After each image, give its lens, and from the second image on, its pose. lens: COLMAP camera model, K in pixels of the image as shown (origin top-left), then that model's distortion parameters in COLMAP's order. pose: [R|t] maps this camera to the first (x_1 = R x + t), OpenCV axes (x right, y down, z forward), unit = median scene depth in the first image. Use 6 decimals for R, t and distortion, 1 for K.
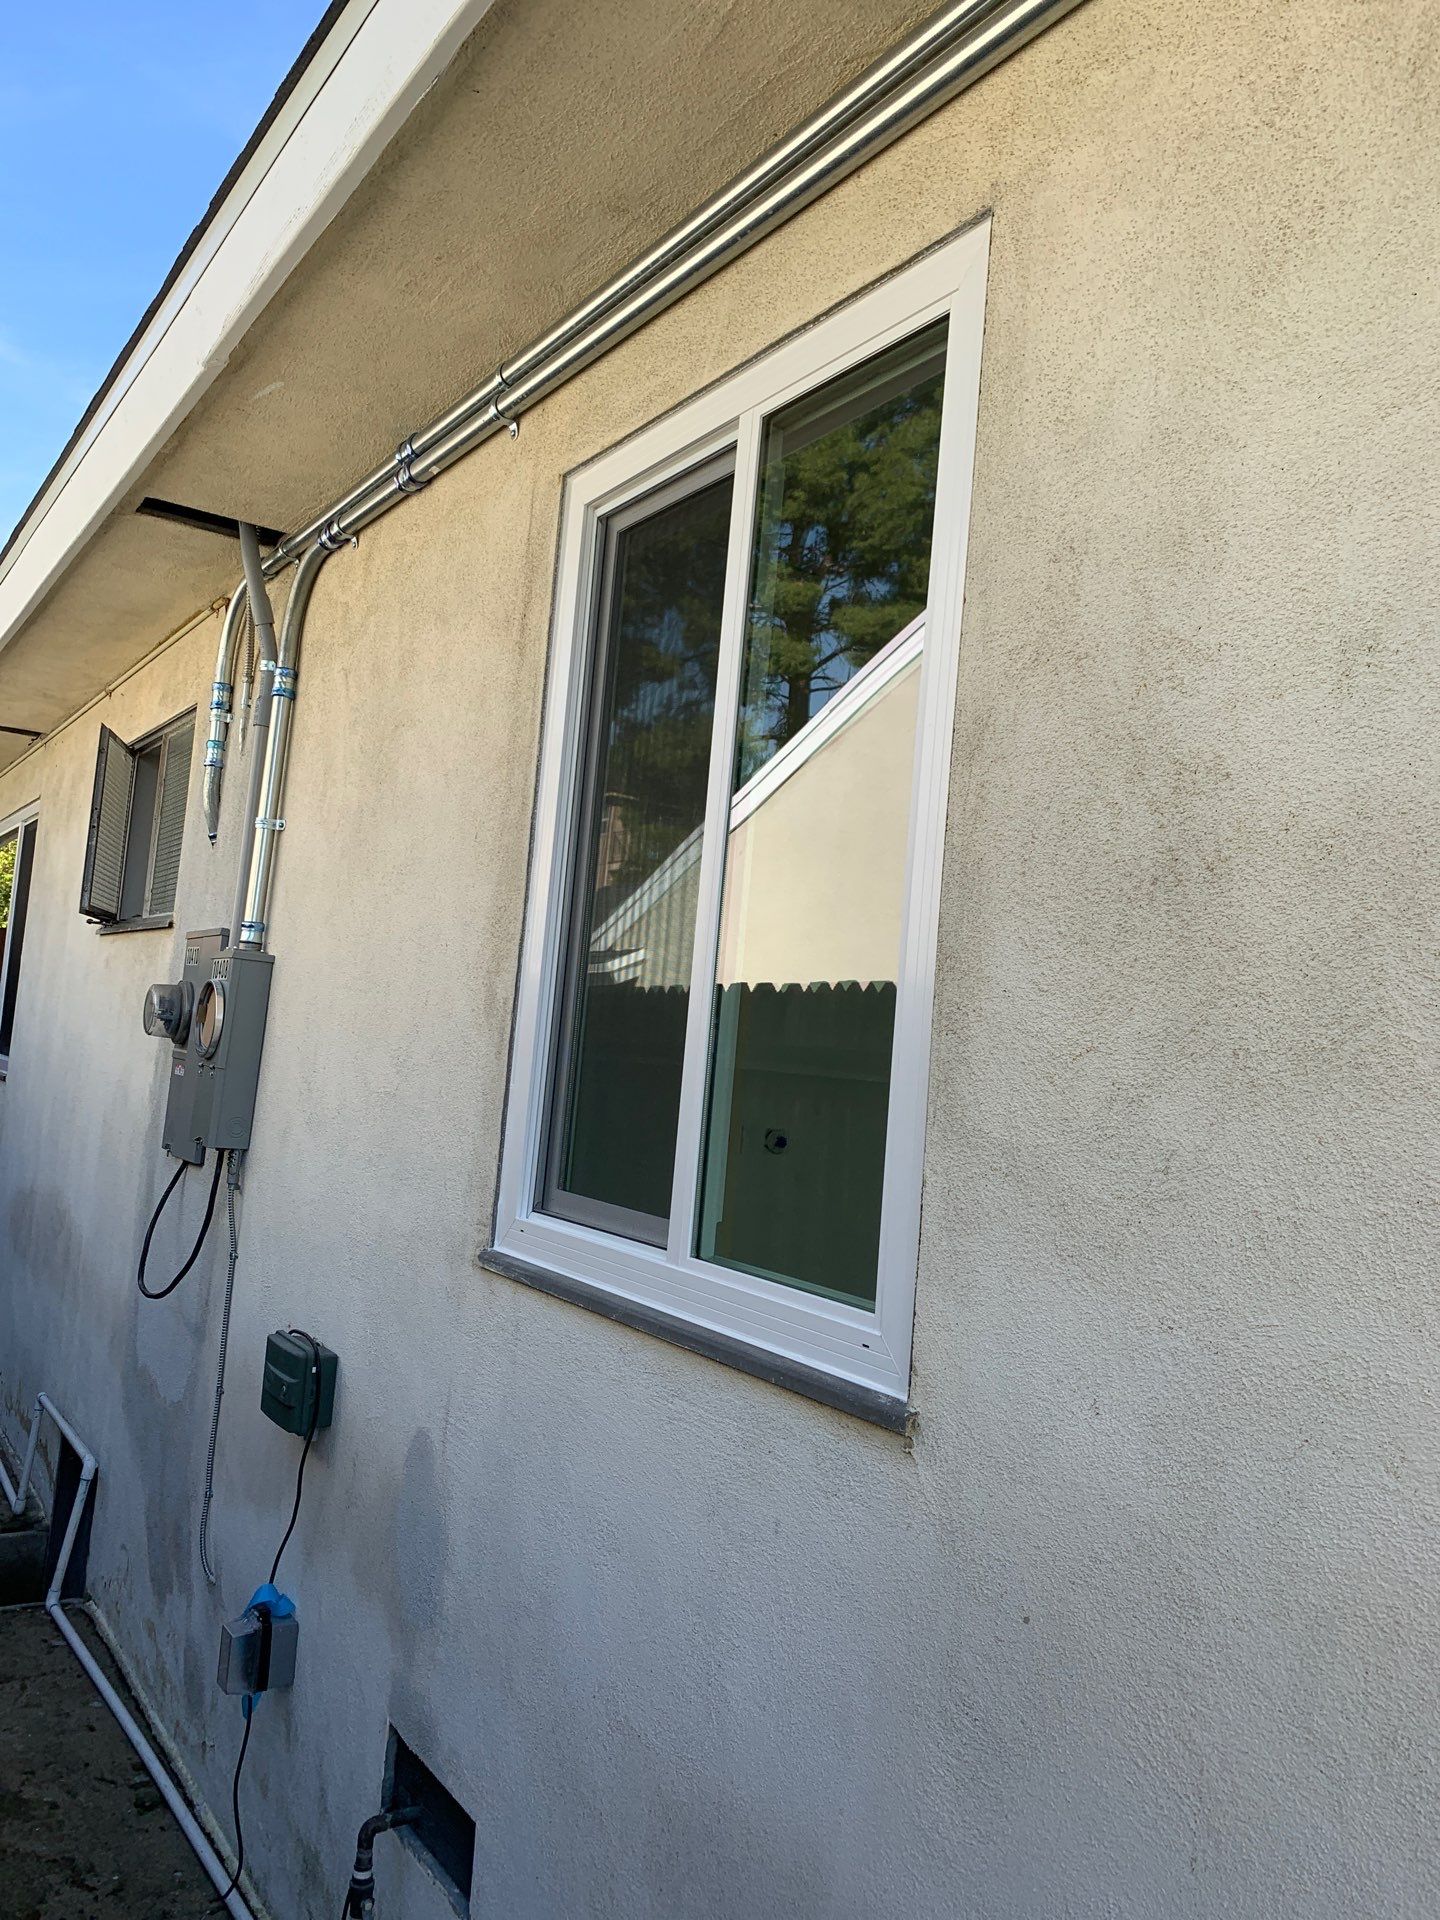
lens RADIAL K [[1431.3, 0, 720.0], [0, 1431.3, 960.0], [0, 0, 1]] dist [-0.007404, 0.007179]
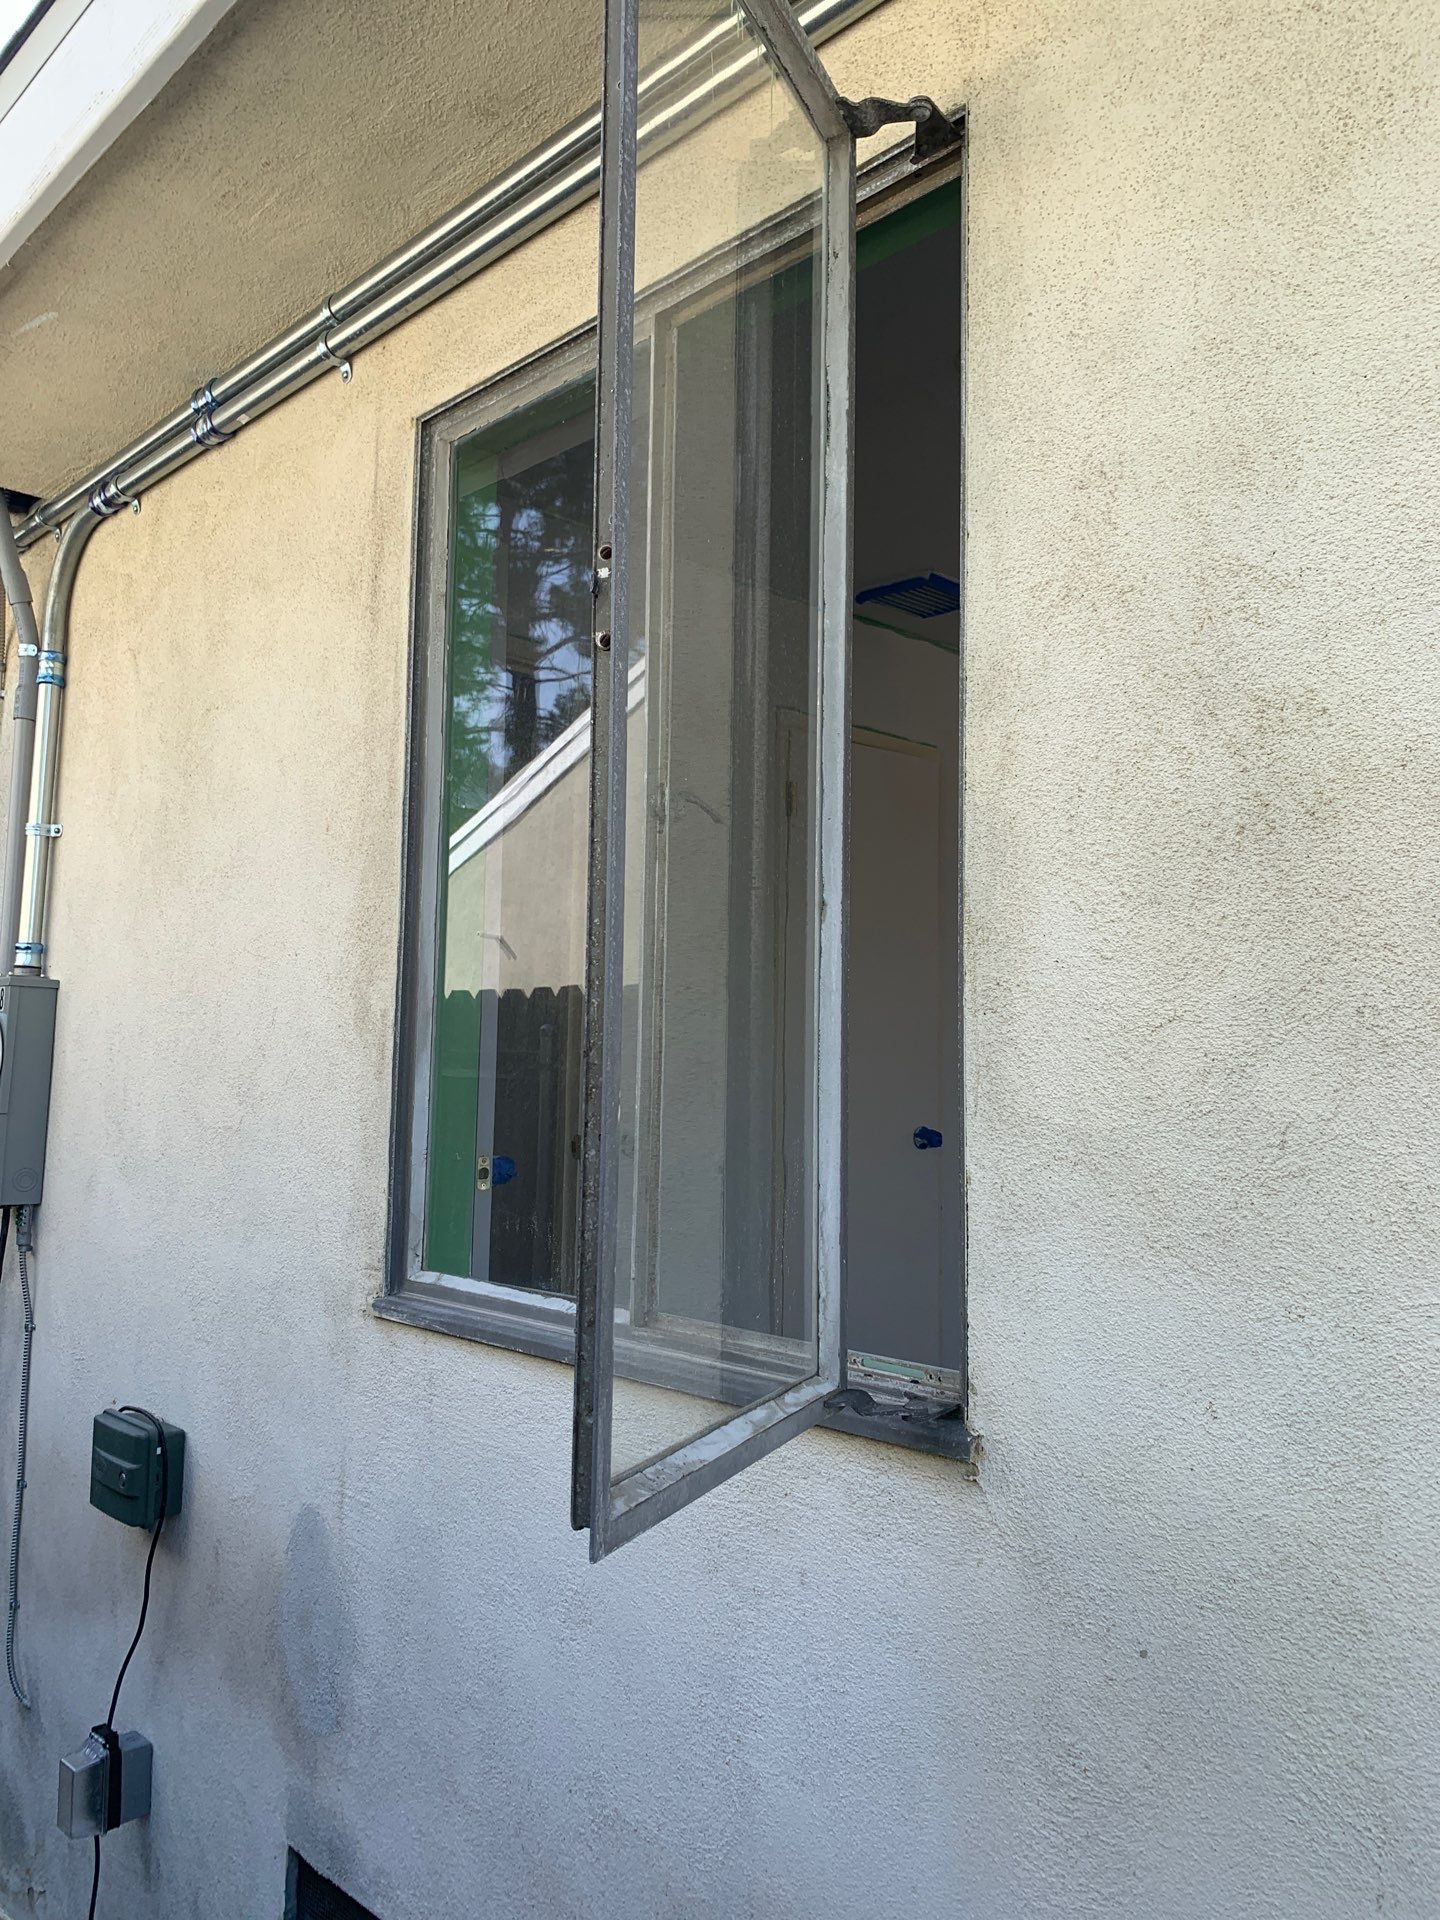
lens RADIAL K [[1431.3, 0, 720.0], [0, 1431.3, 960.0], [0, 0, 1]] dist [-0.007404, 0.007179]
pose [[0.980568, -0.054652, 0.188413, -0.123249], [0.054595, 0.998493, 0.005496, 0.002832], [-0.188430, 0.004897, 0.982074, 0.102384]]
